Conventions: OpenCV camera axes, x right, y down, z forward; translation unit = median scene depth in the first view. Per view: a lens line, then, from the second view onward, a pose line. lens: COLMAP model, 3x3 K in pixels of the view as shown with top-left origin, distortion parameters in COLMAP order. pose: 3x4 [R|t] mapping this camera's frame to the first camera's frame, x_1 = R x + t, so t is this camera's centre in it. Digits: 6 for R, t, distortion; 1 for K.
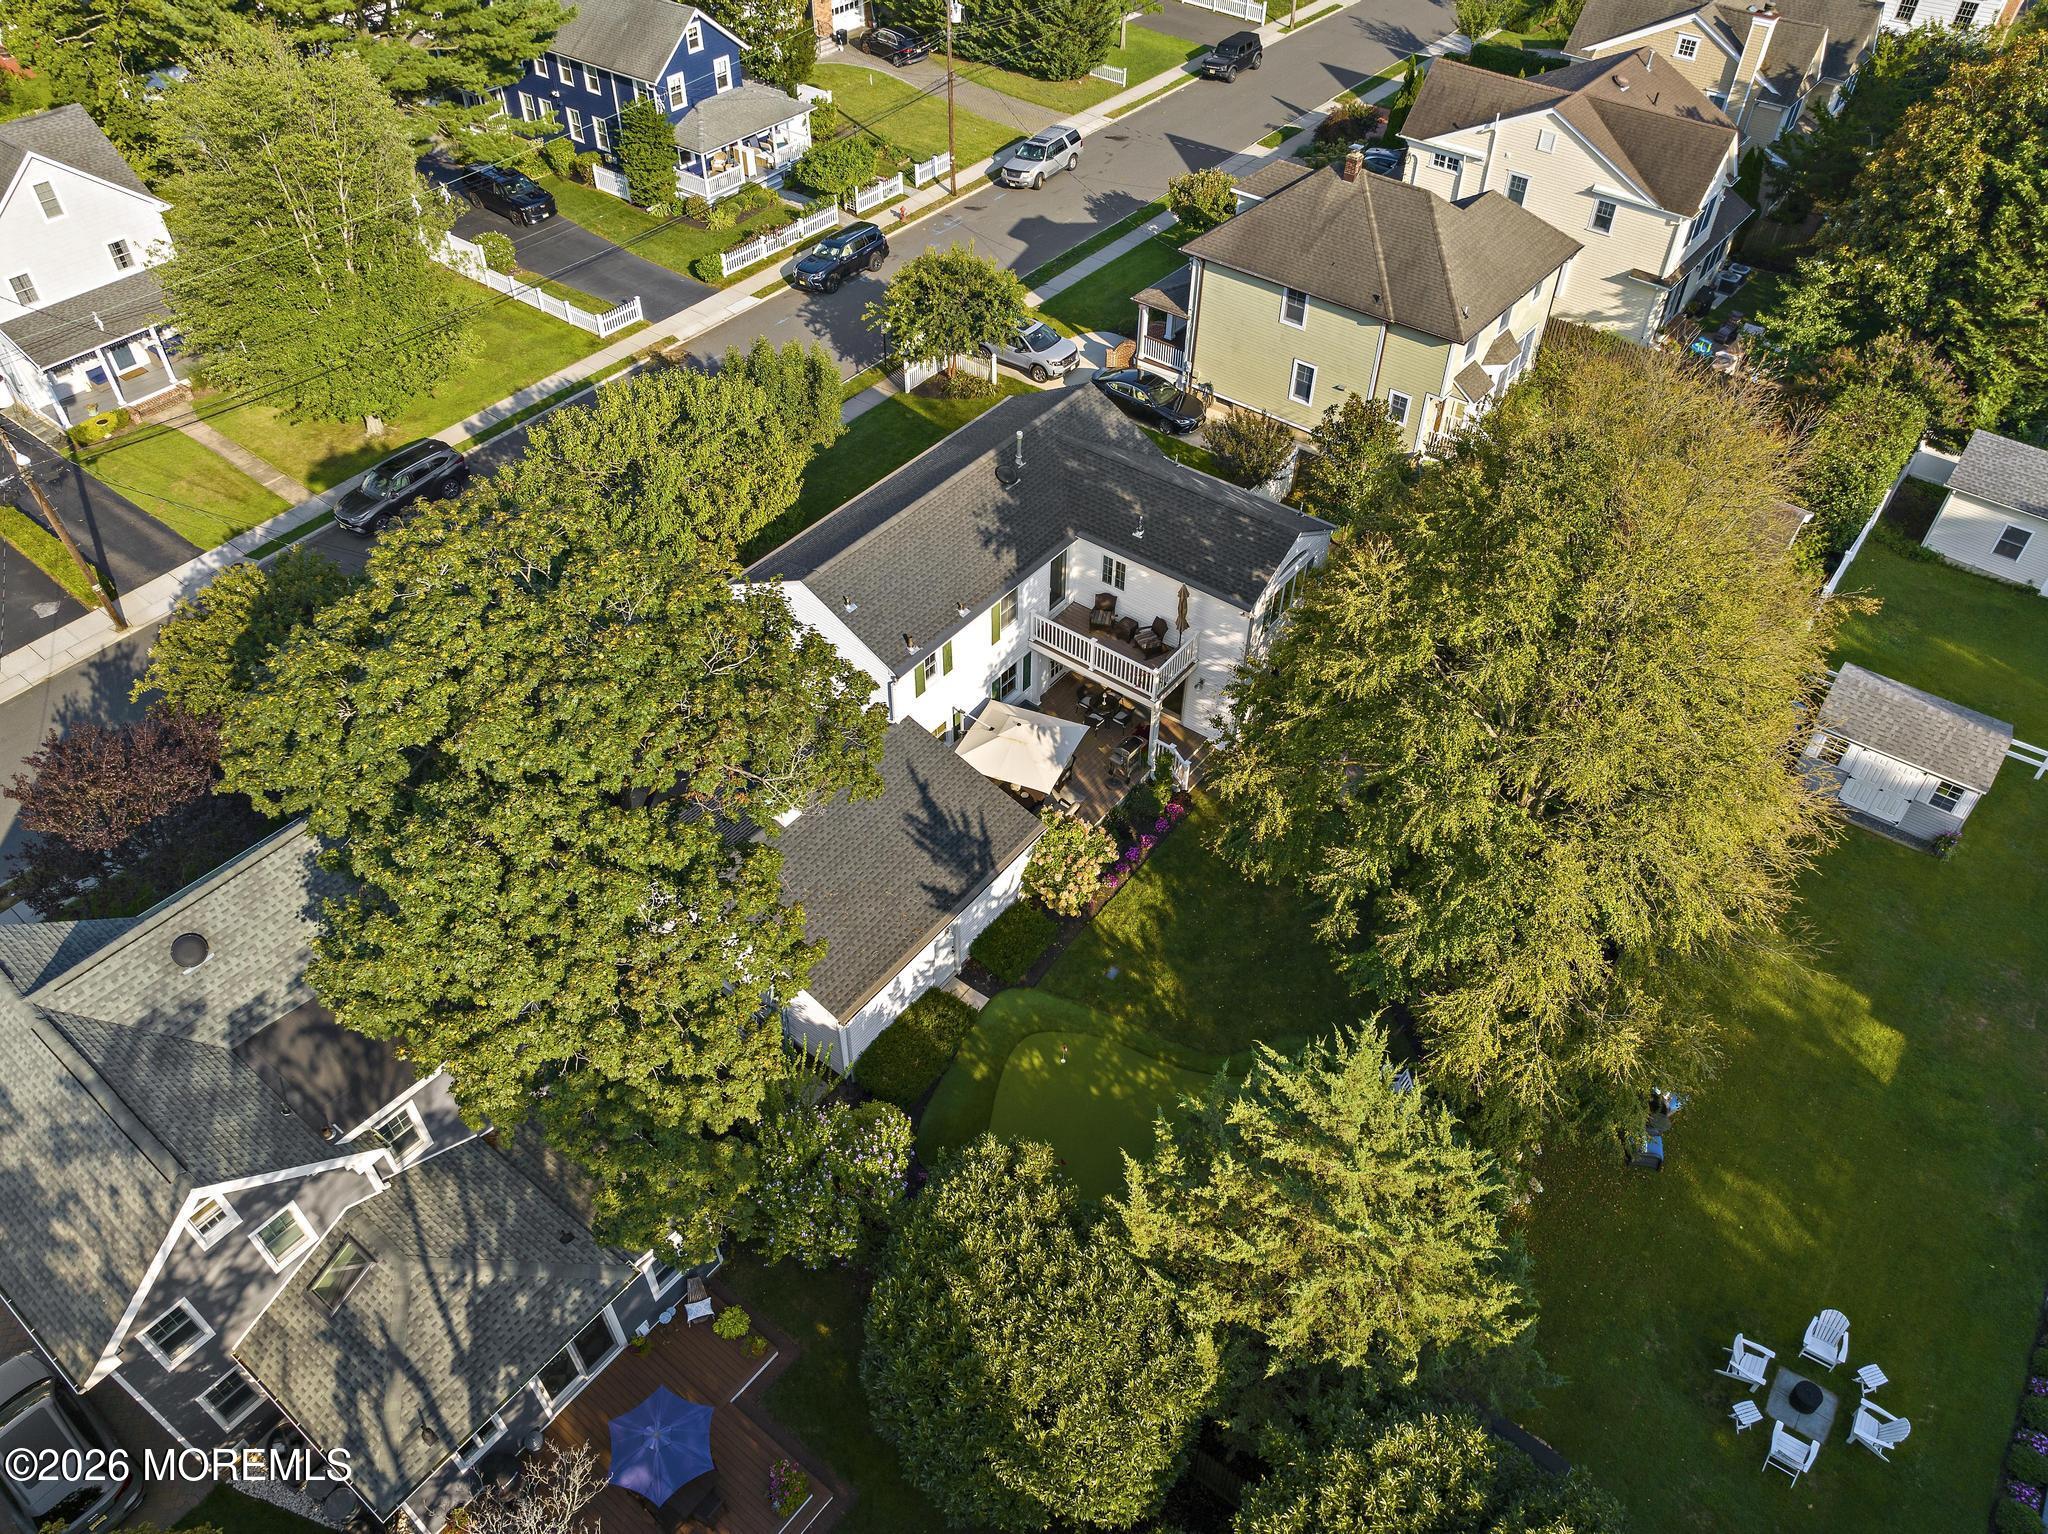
lens RADIAL K [[1446.6, 0, 1011.9], [0, 1446.6, 771.8], [0, 0, 1]] dist [-0.035376, 0.004156]
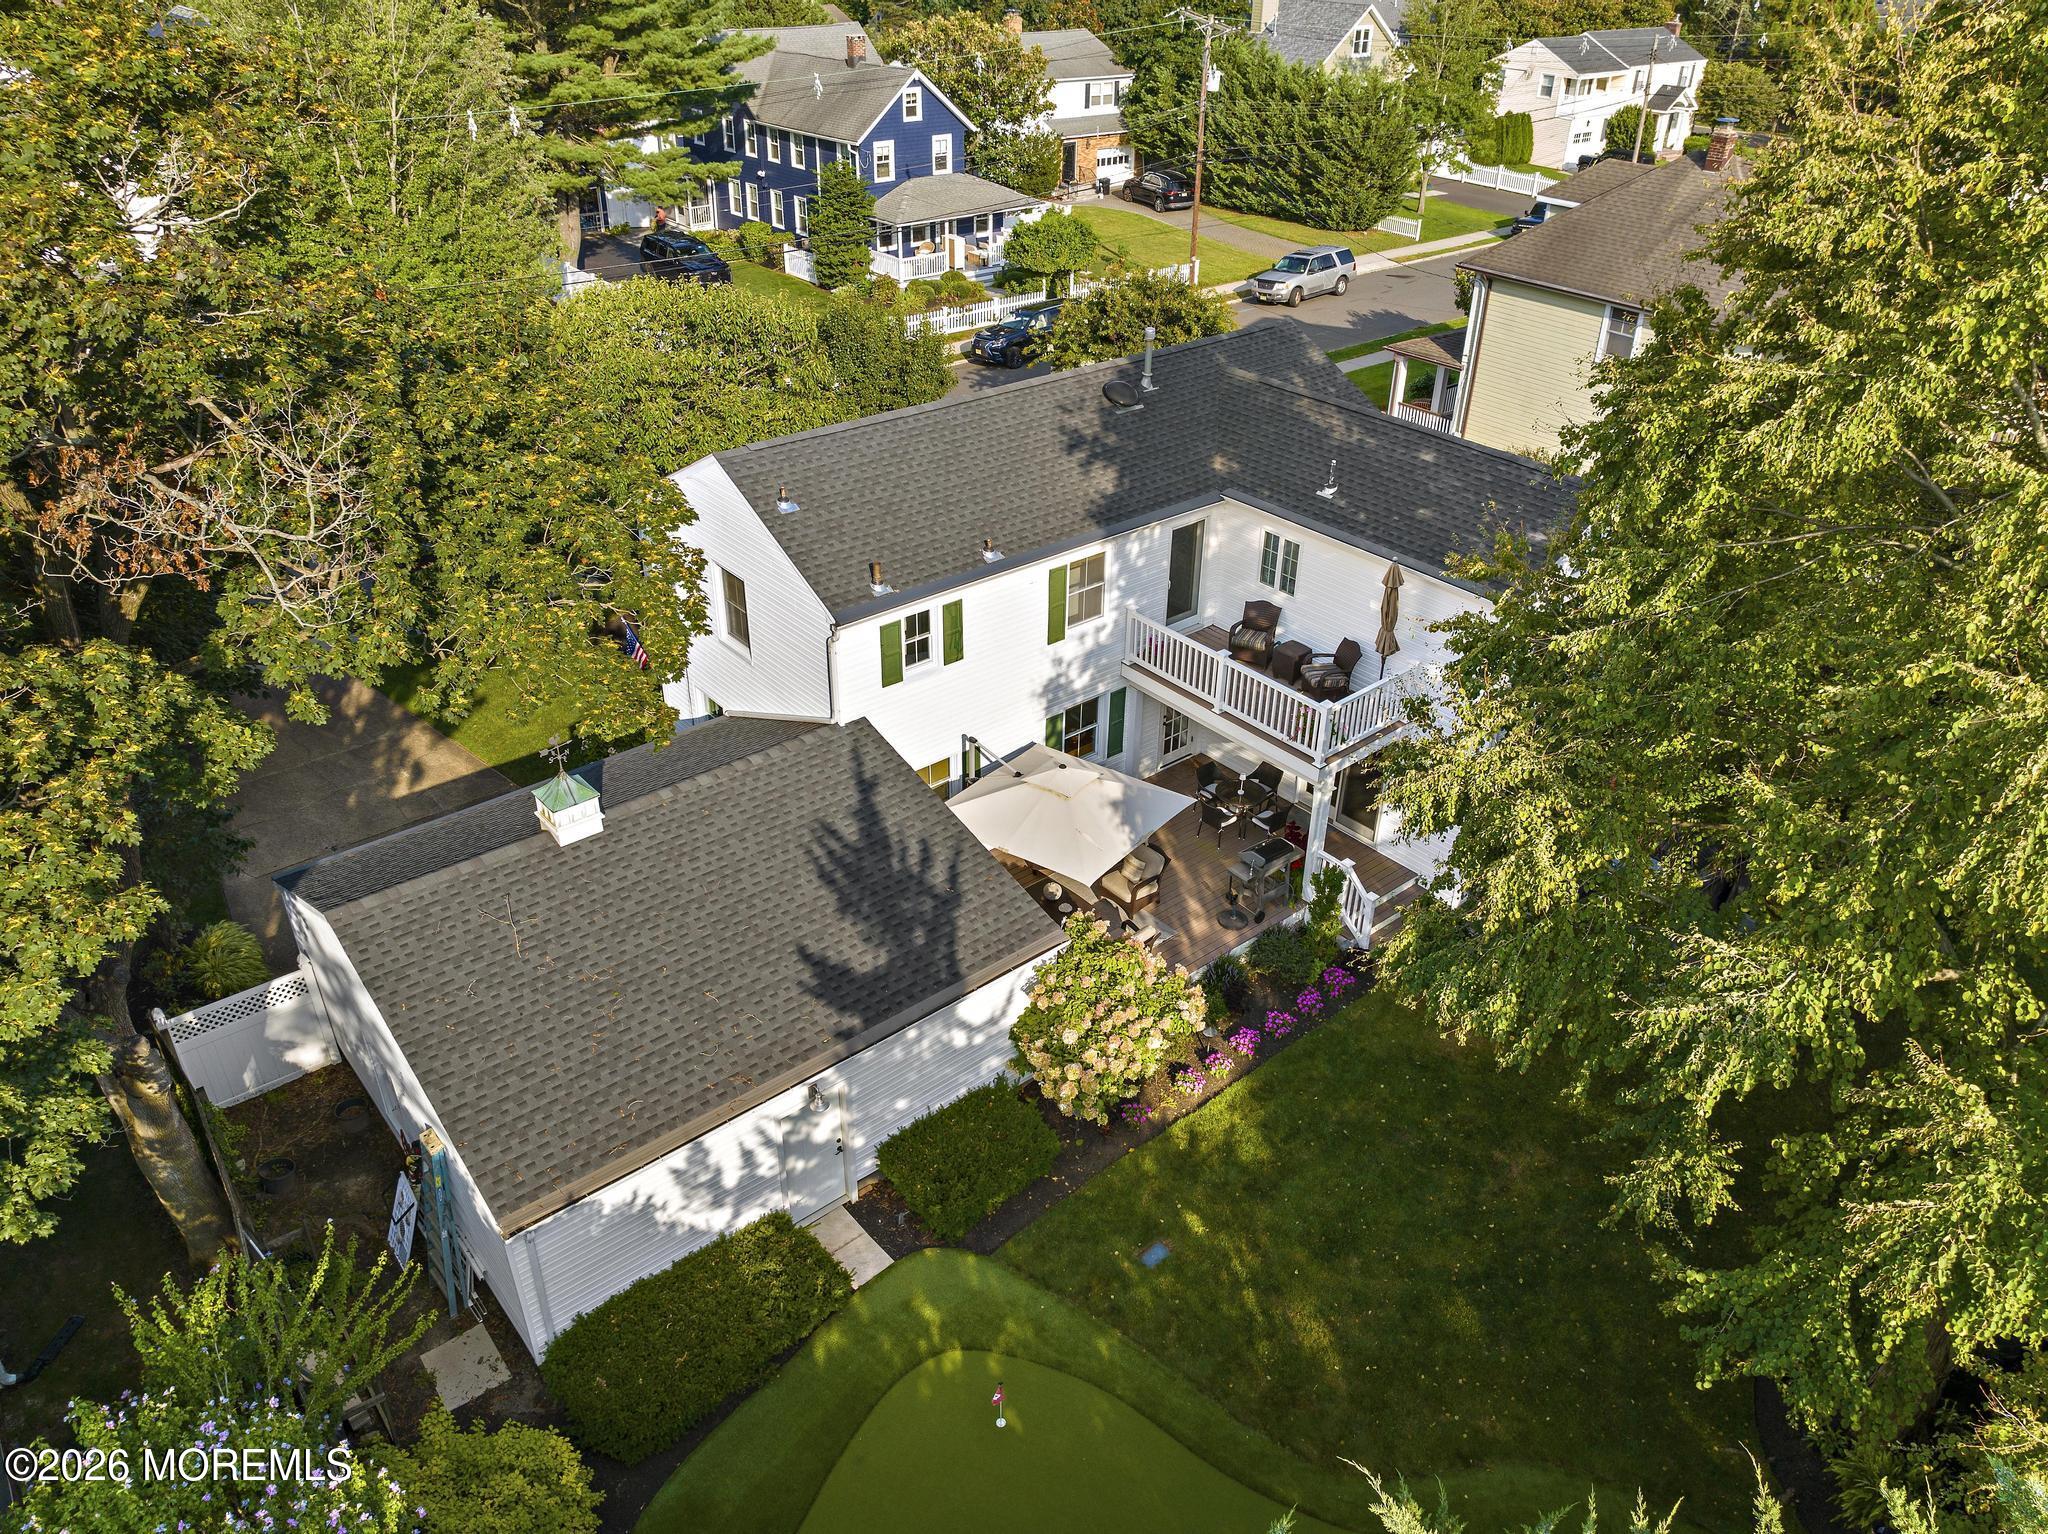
lens RADIAL K [[1446.6, 0, 1011.9], [0, 1446.6, 771.8], [0, 0, 1]] dist [-0.035376, 0.004156]
pose [[0.975186, 0.121439, -0.185109, 0.048672], [-0.158280, 0.967046, -0.199425, 0.045327], [0.154791, 0.223776, 0.962270, 0.257224]]
